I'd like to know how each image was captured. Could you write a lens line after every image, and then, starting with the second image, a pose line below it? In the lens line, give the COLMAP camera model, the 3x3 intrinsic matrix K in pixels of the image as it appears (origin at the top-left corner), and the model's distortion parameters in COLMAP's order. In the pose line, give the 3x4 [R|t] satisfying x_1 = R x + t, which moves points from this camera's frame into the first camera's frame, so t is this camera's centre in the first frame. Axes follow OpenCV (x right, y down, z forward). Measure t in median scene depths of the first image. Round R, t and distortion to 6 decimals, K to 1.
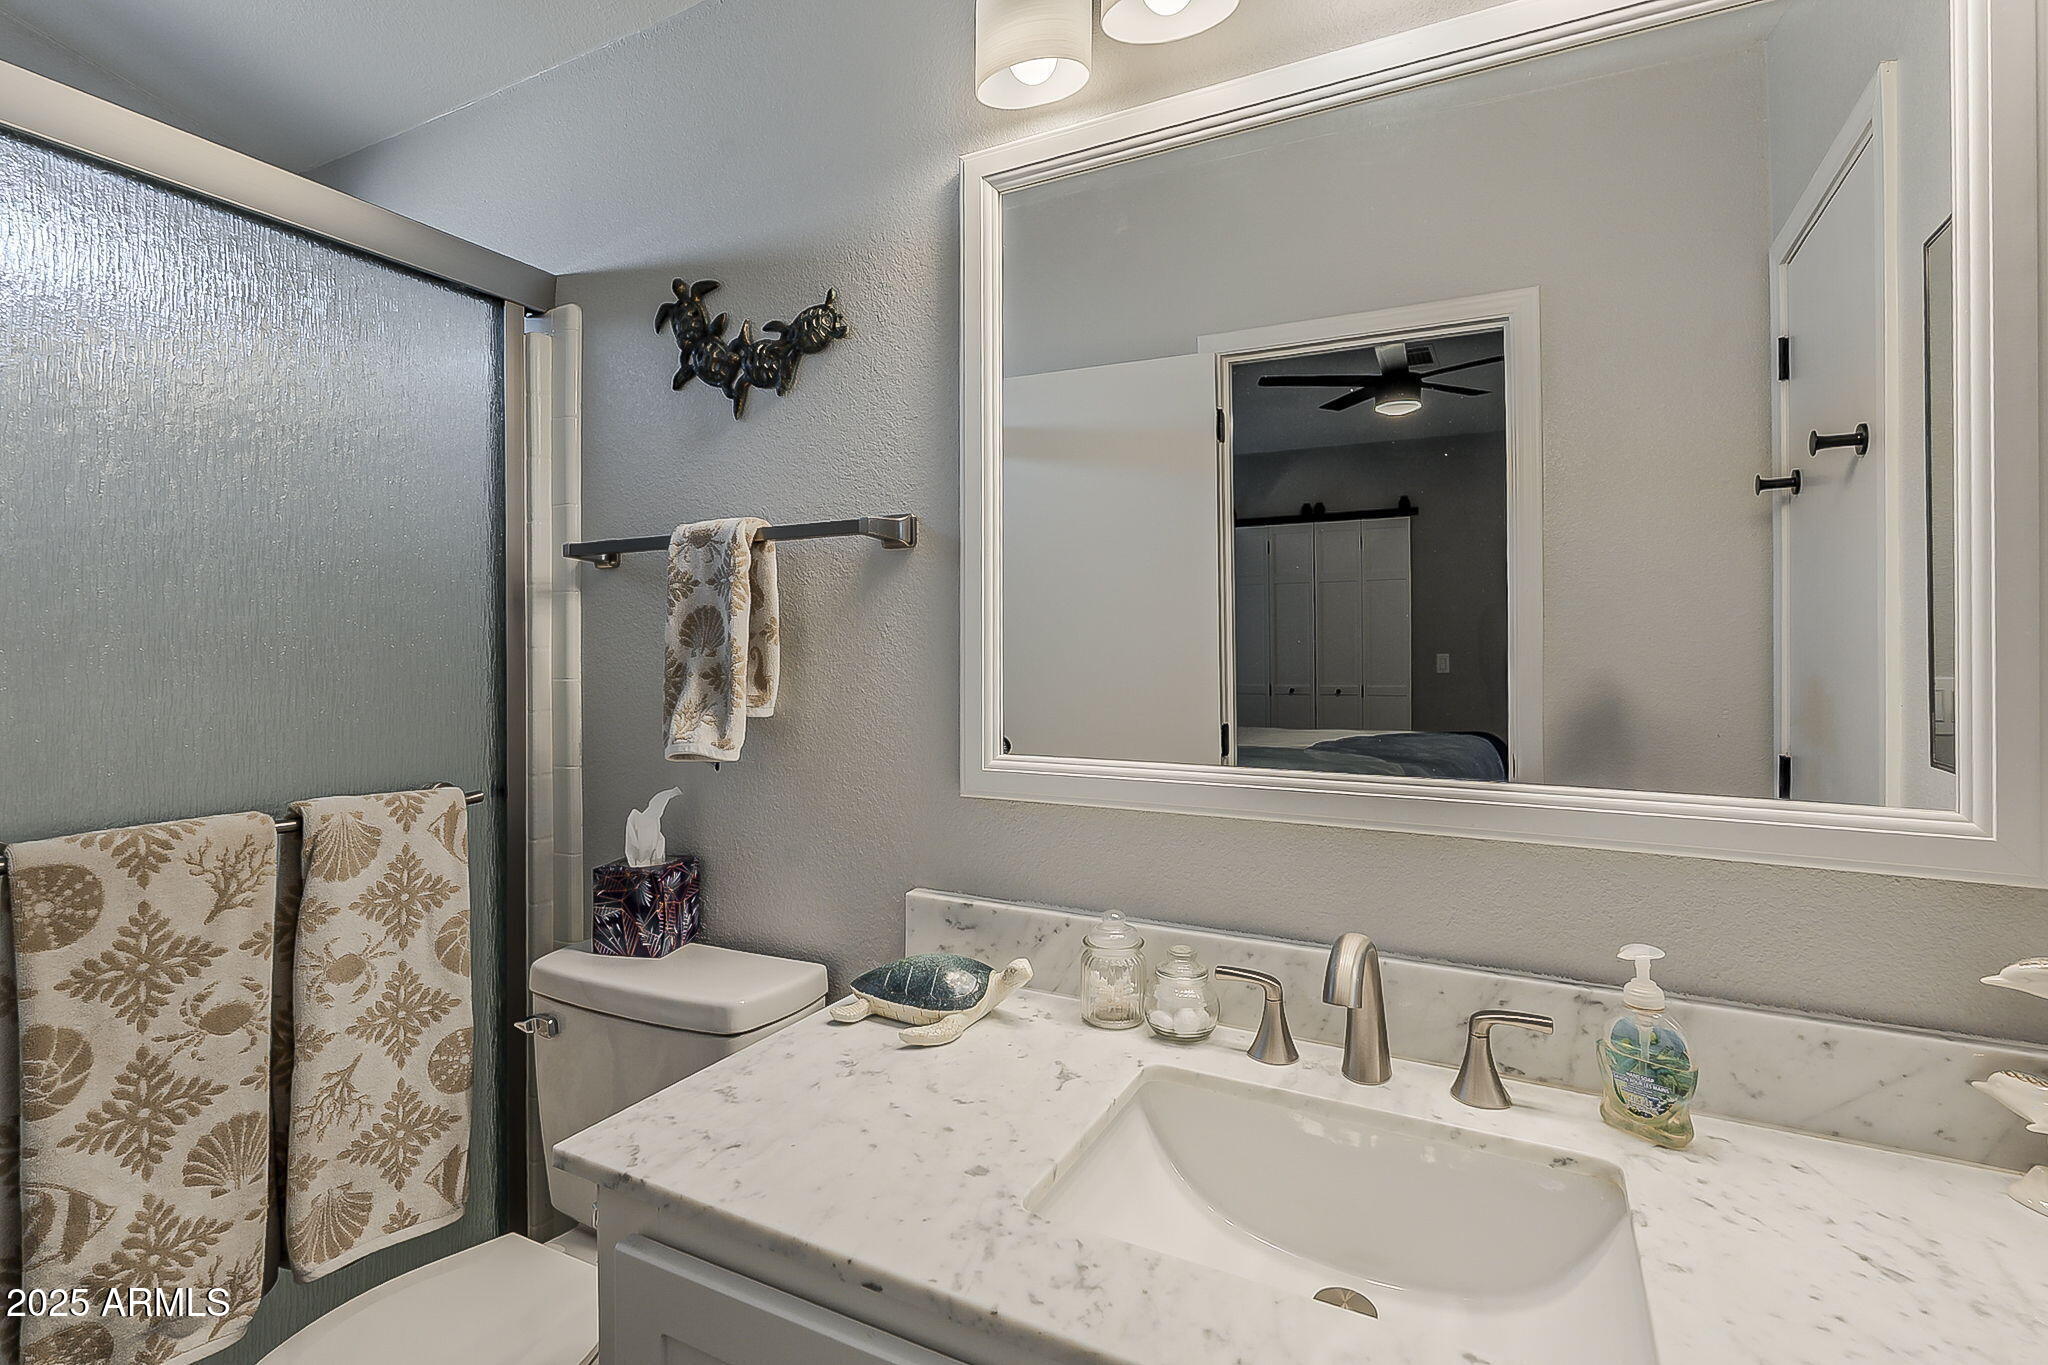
lens RADIAL K [[949.4, 0, 1030.6], [0, 949.4, 643.1], [0, 0, 1]] dist [0.000573, -0.000591]
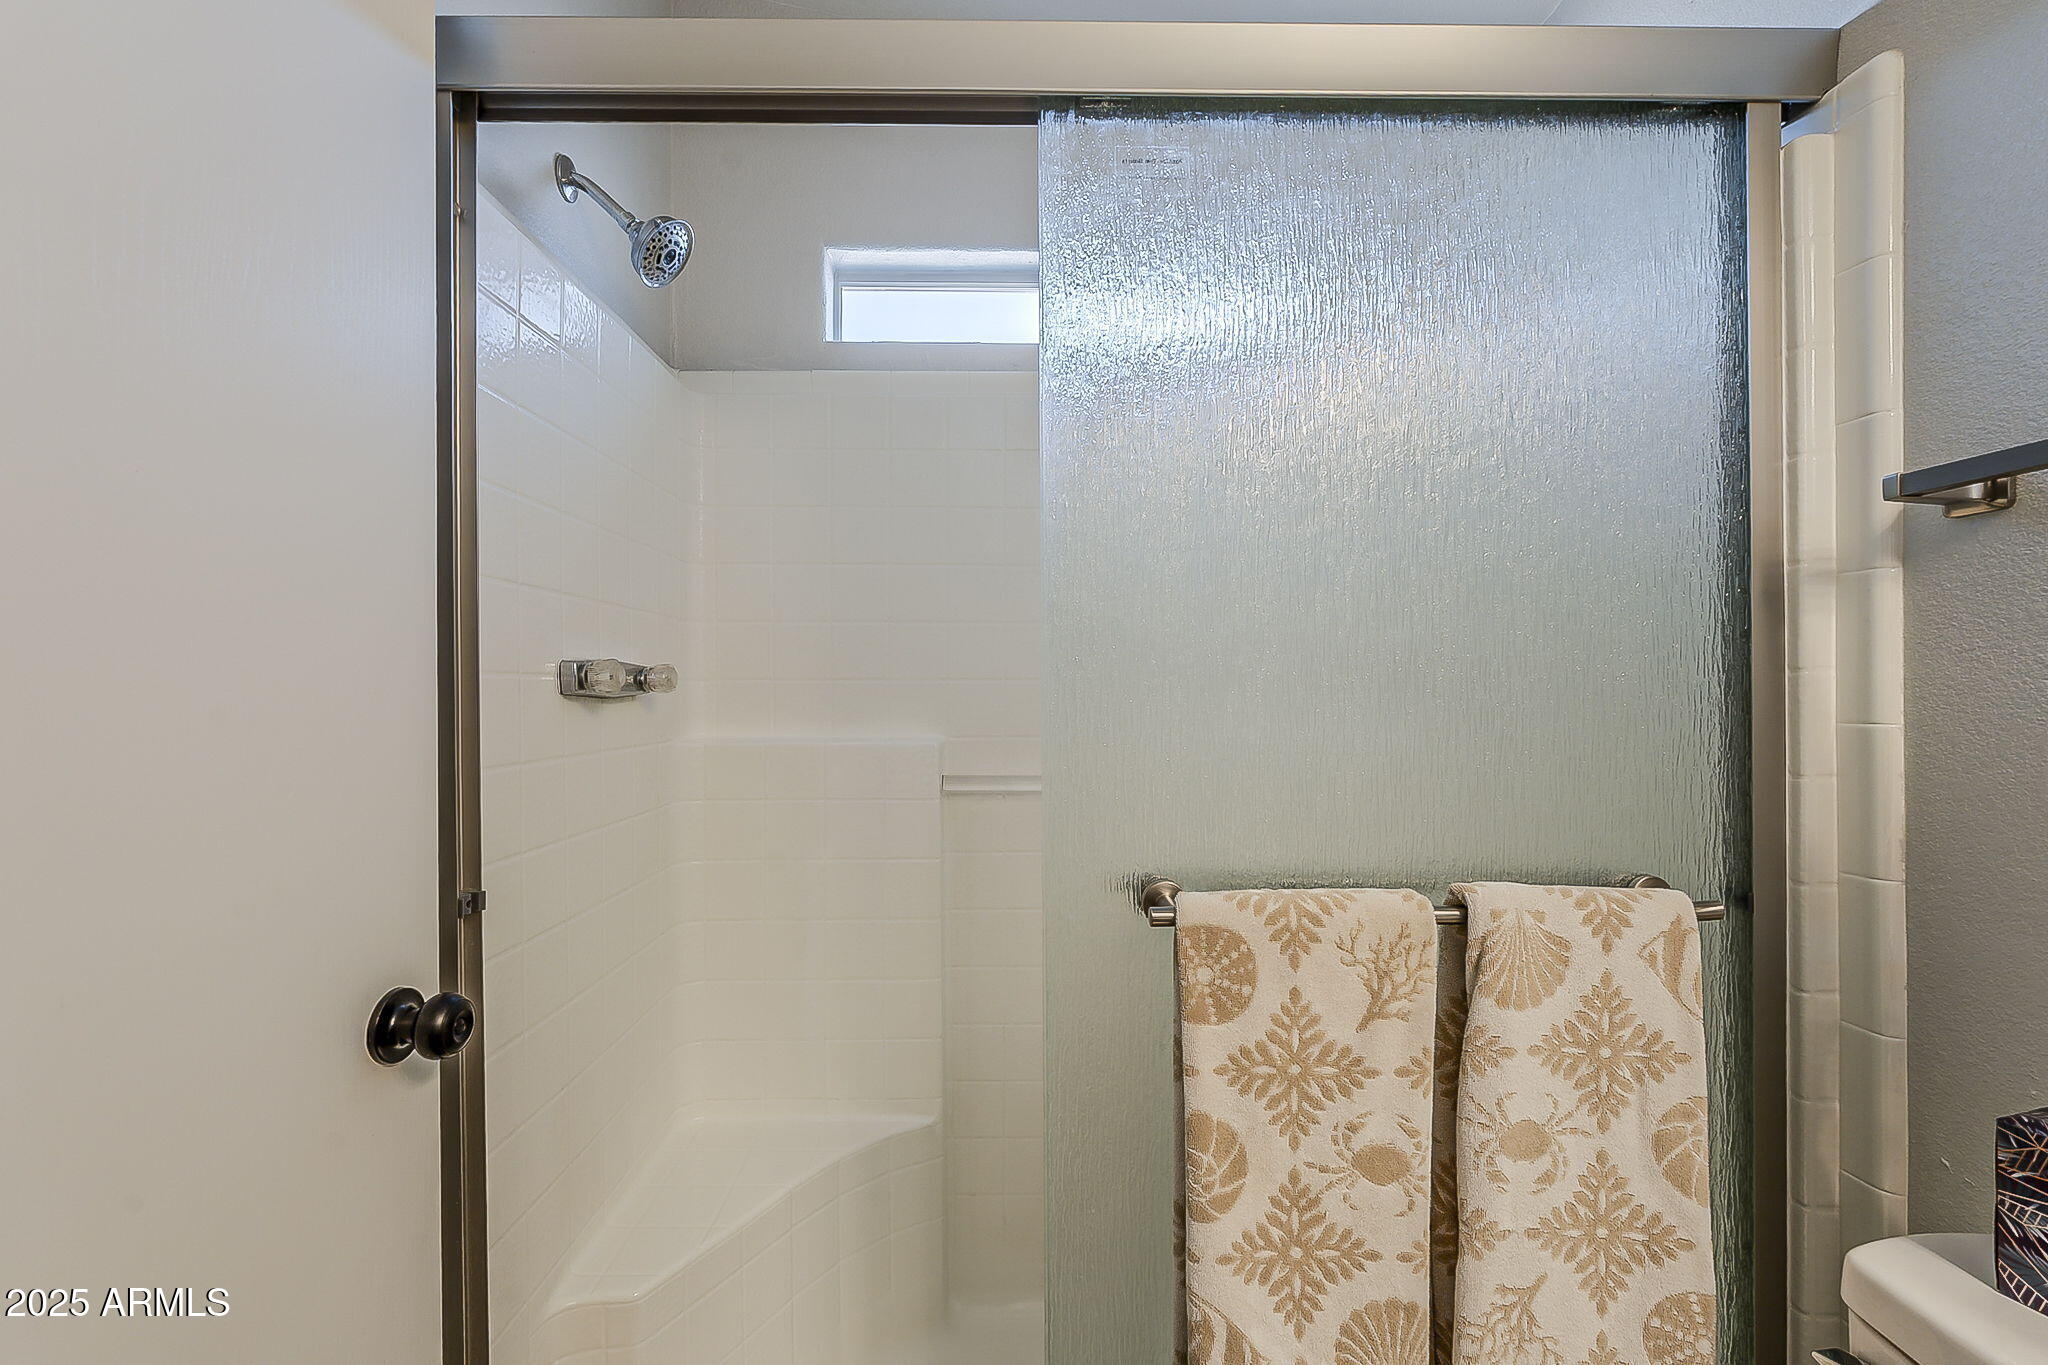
lens RADIAL K [[904.5, 0, 1021.8], [0, 904.5, 694.5], [0, 0, 1]] dist [-0.002241, -0.000293]
pose [[0.469461, 0.003962, -0.882945, -0.334588], [0.008811, 0.999919, 0.009172, 0.014746], [0.882909, -0.012085, 0.469388, 0.399314]]
